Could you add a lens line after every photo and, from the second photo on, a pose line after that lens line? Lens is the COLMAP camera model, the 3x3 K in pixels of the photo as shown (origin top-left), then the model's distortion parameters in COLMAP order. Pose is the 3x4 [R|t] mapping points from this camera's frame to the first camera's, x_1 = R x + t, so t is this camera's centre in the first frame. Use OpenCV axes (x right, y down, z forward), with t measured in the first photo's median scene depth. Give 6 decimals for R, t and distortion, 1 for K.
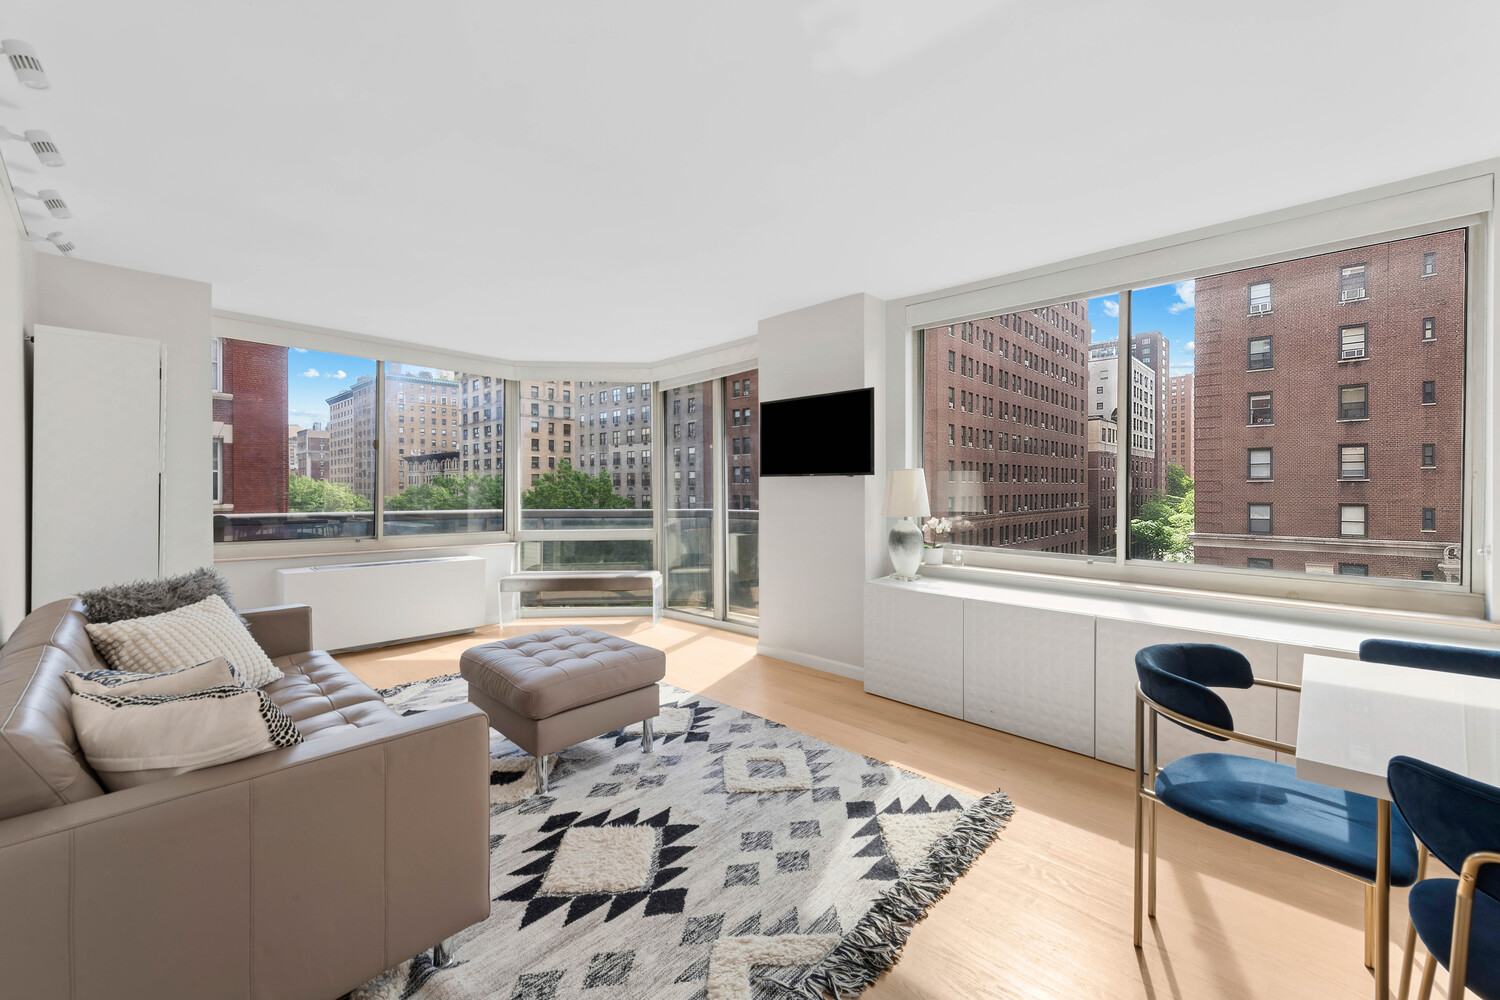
lens RADIAL K [[590.1, 0, 758.5], [0, 590.1, 493.5], [0, 0, 1]] dist [0.002830, -0.000118]
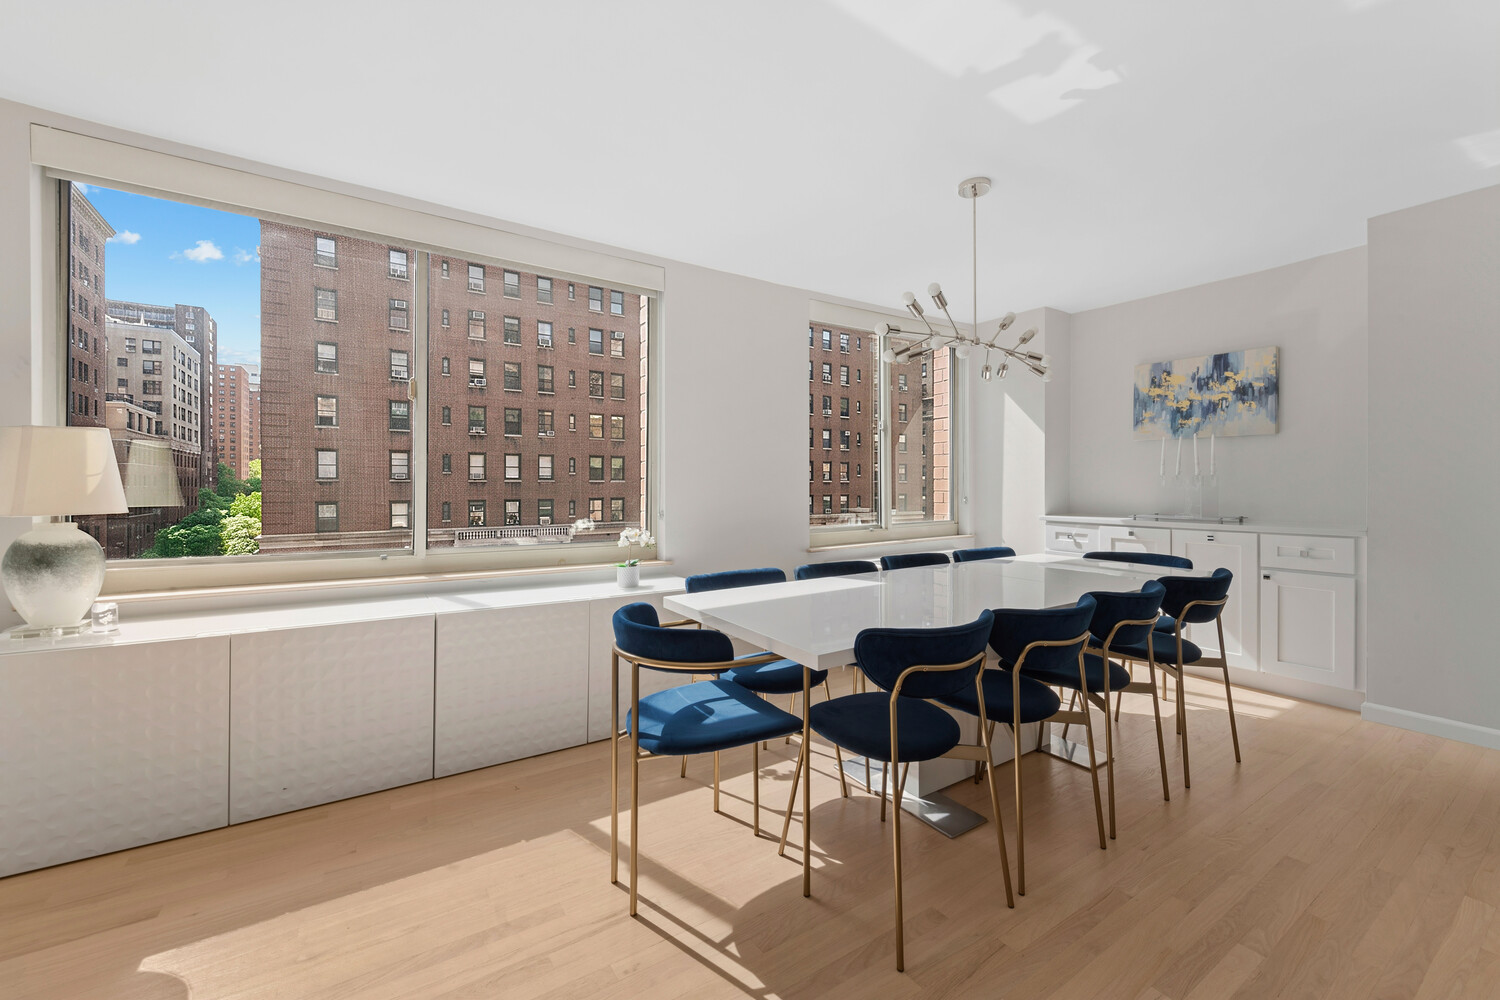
lens RADIAL K [[604.0, 0, 749.4], [0, 604.0, 492.0], [0, 0, 1]] dist [0.003007, 0.000295]
pose [[0.229776, -0.005274, 0.973229, -0.138516], [0.009549, 0.999949, 0.003164, 0.022255], [-0.973197, 0.008567, 0.229815, 0.258296]]
